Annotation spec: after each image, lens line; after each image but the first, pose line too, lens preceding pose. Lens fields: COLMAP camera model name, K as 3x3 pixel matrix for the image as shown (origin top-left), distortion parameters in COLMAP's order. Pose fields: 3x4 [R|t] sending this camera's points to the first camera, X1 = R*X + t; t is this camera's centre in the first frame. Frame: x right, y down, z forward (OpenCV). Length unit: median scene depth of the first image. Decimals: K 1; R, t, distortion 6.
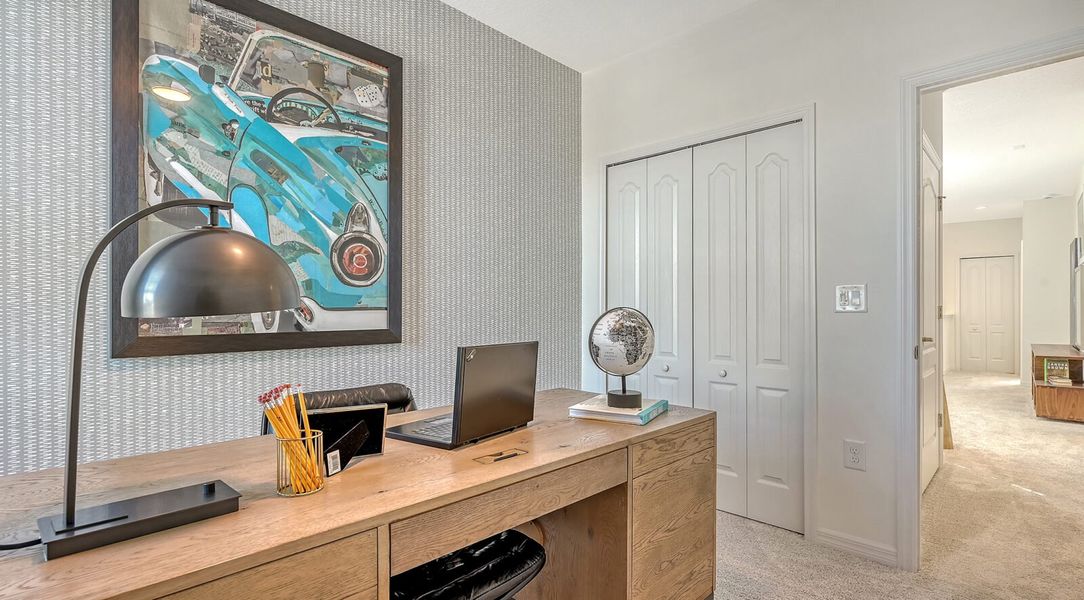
lens RADIAL K [[513.0, 0, 539.7], [0, 513.0, 306.9], [0, 0, 1]] dist [0.002293, 0.000212]
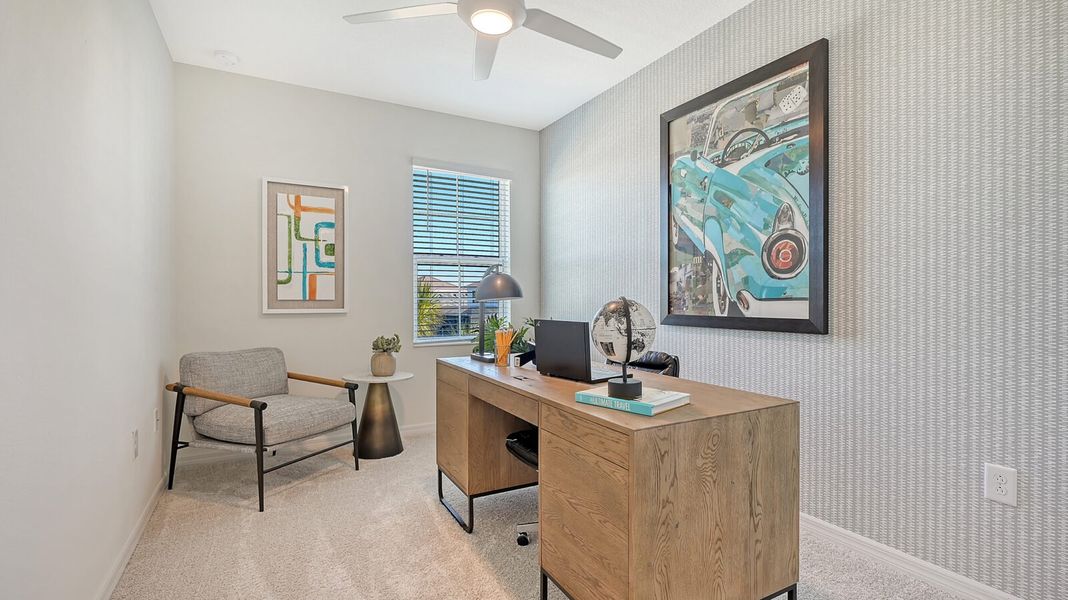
lens RADIAL K [[486.2, 0, 537.2], [0, 486.2, 303.0], [0, 0, 1]] dist [-0.001215, -0.000609]
pose [[-0.285909, 0.003284, -0.958251, 0.837763], [0.001645, 0.999994, 0.002936, 0.008196], [0.958255, -0.000737, -0.285912, 0.823801]]
